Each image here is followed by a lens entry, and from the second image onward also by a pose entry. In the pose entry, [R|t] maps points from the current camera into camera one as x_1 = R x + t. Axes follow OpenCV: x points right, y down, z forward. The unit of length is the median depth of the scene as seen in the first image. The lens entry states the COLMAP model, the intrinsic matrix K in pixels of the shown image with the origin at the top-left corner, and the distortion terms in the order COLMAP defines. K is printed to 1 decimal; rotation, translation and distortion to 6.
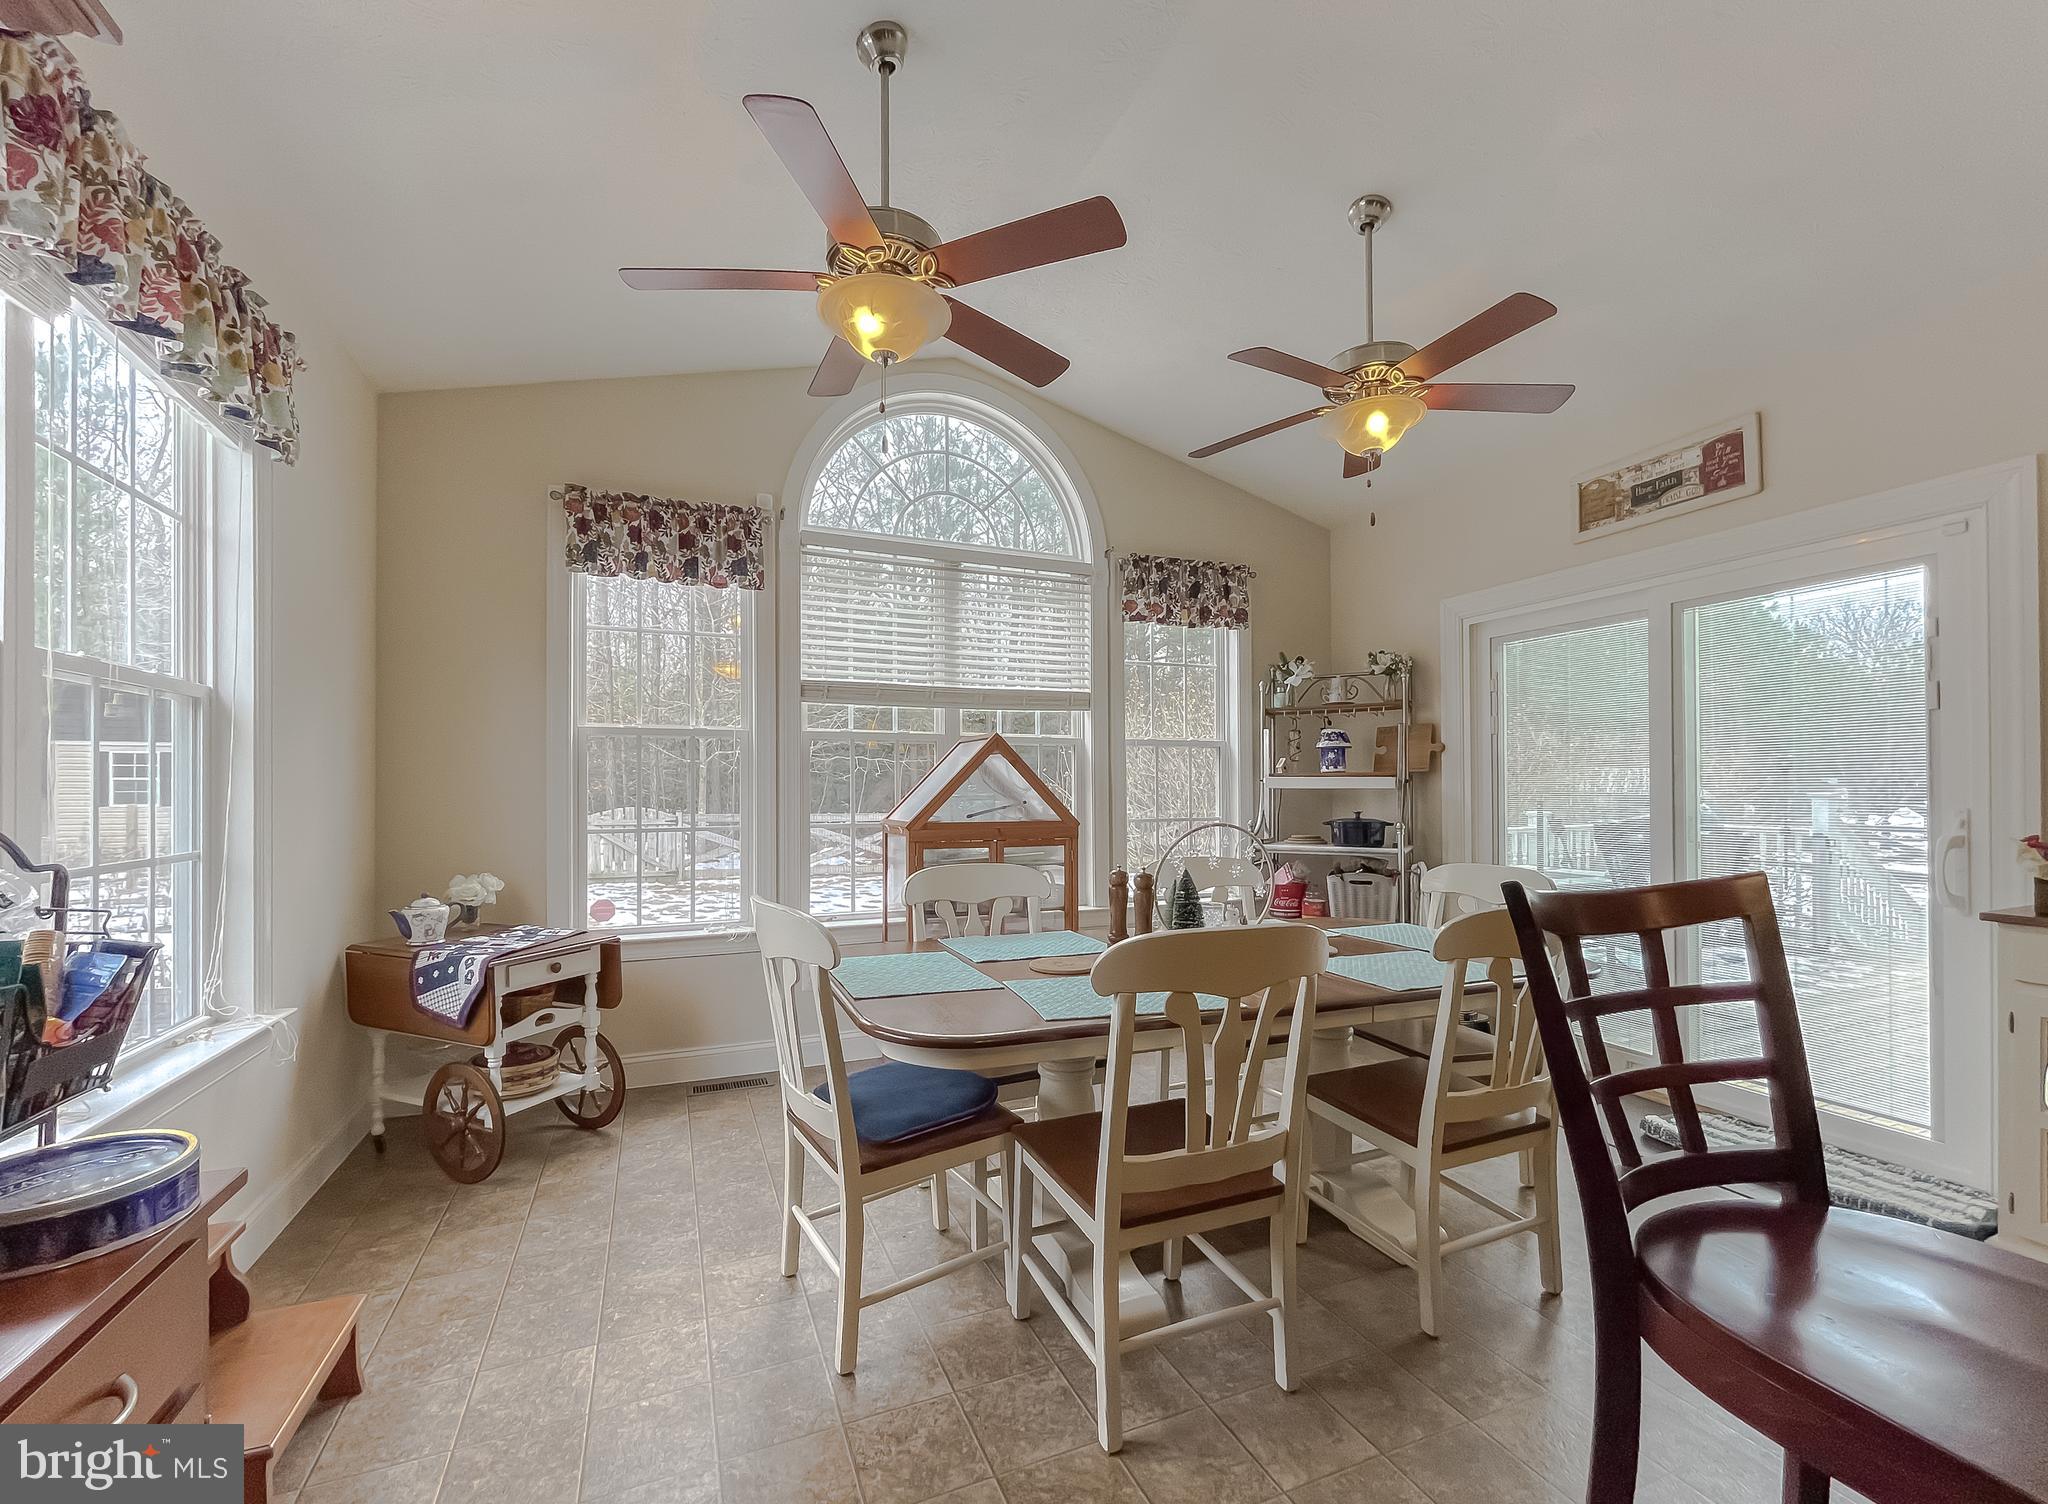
lens RADIAL K [[833.8, 0, 1017.9], [0, 833.8, 789.0], [0, 0, 1]] dist [-0.000569, -0.001312]
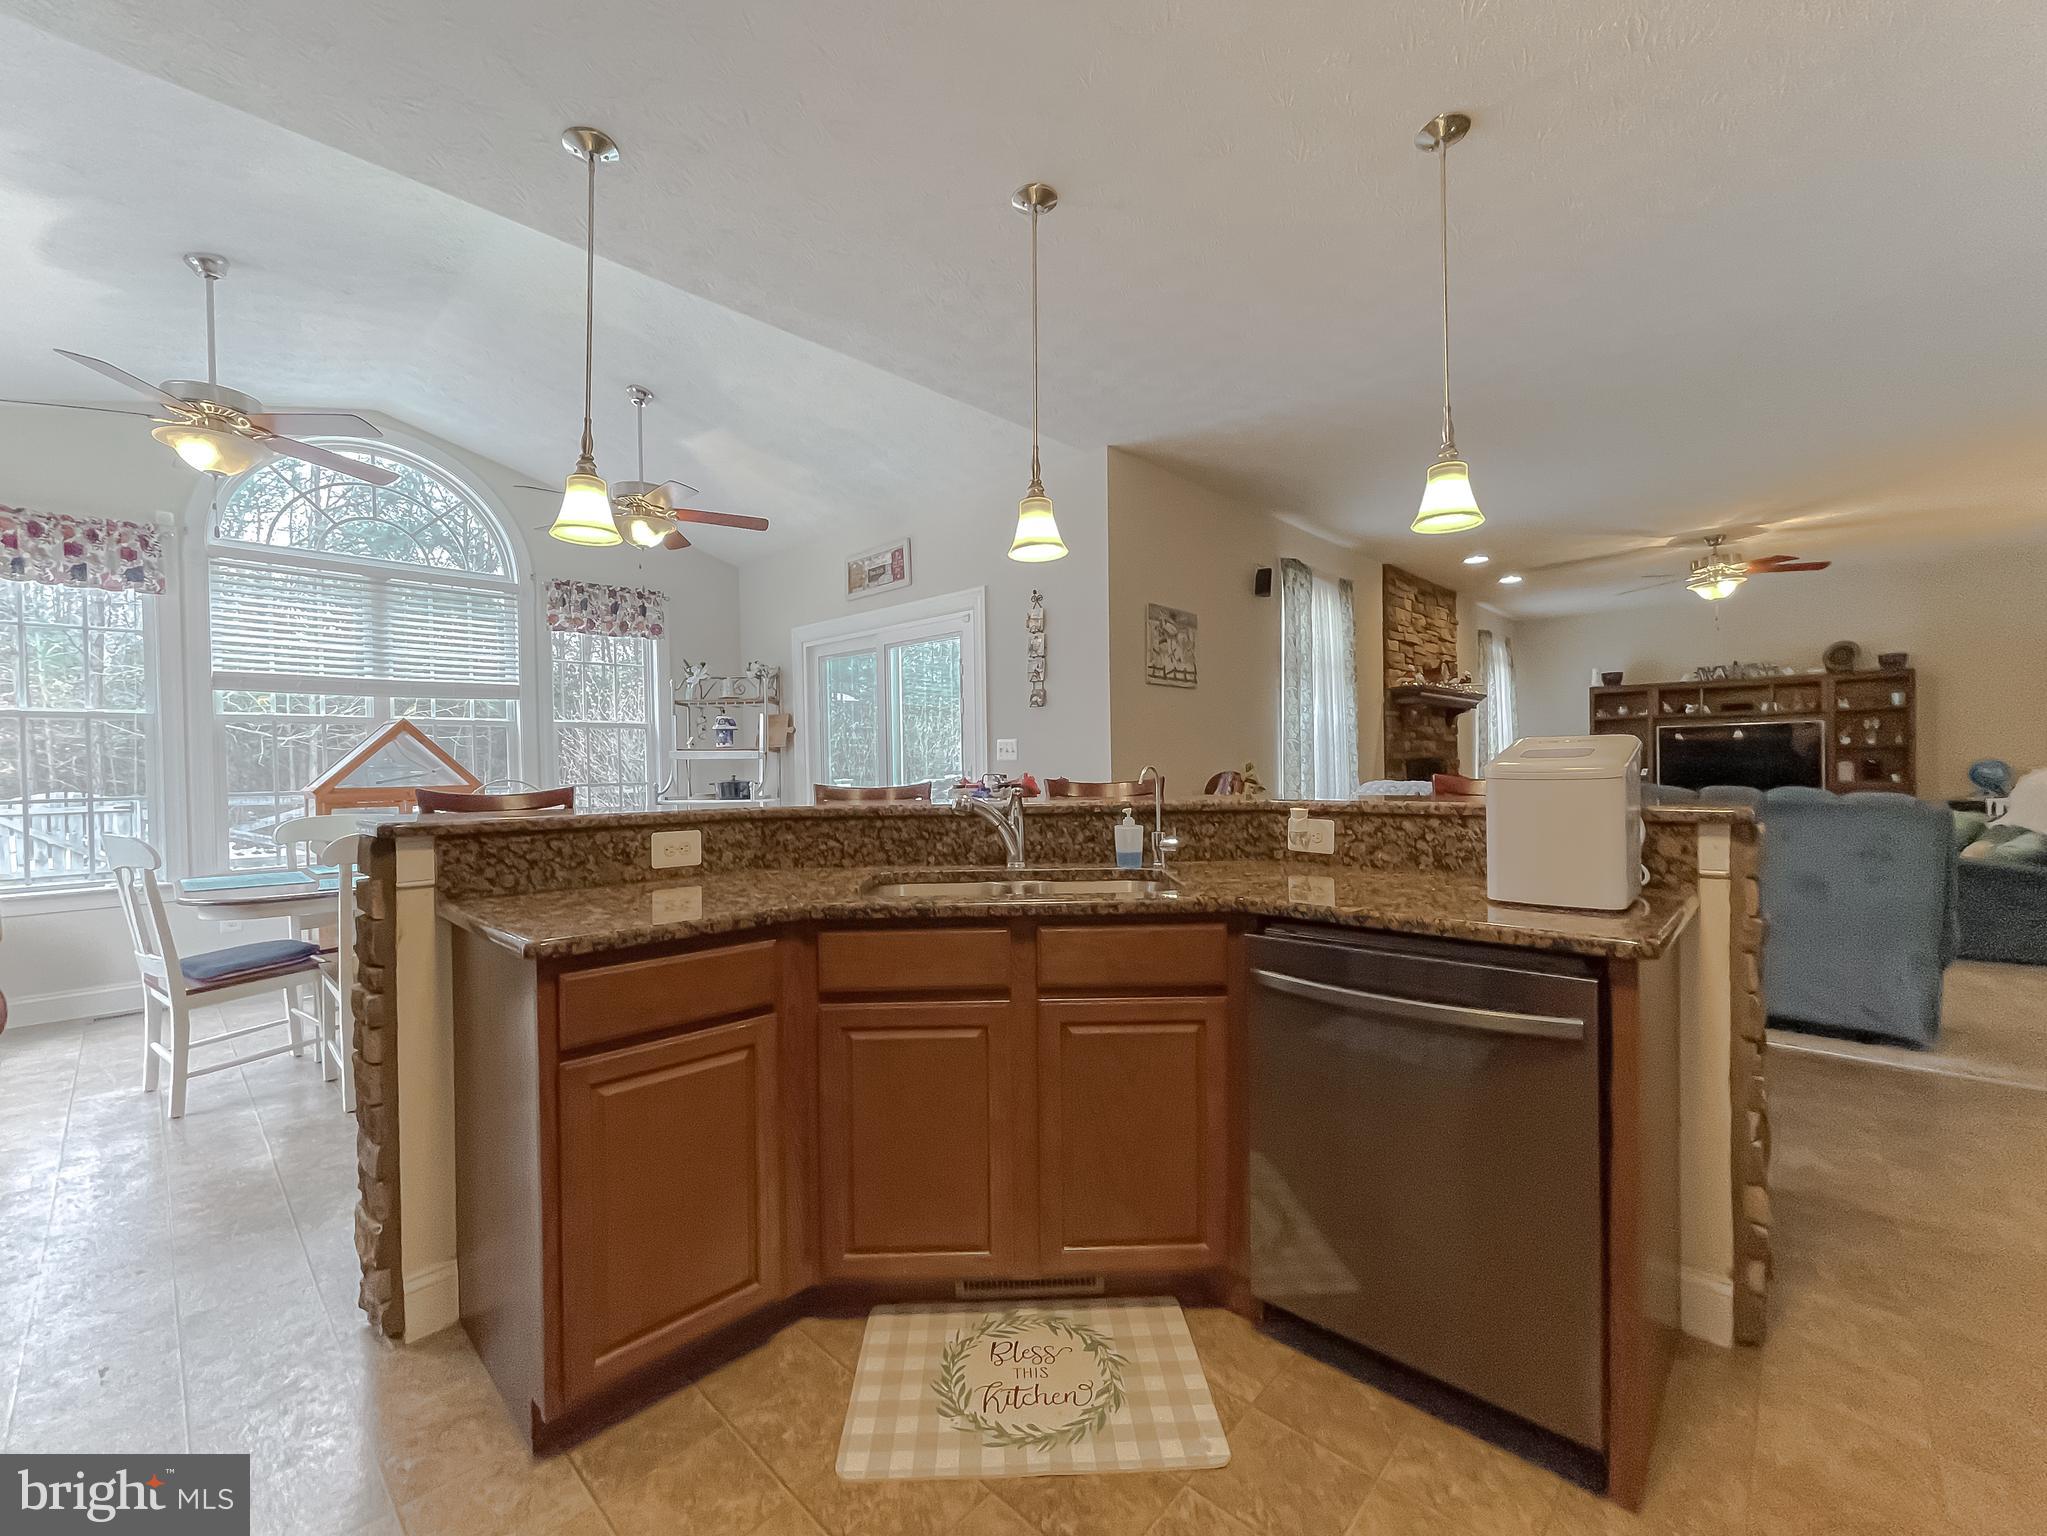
lens RADIAL K [[833.4, 0, 1010.0], [0, 833.4, 775.4], [0, 0, 1]] dist [-0.000569, -0.001312]
pose [[0.917527, -0.017608, 0.397284, 0.310614], [0.011515, 0.999777, 0.017719, 0.008253], [-0.397507, -0.011683, 0.917525, -0.538382]]
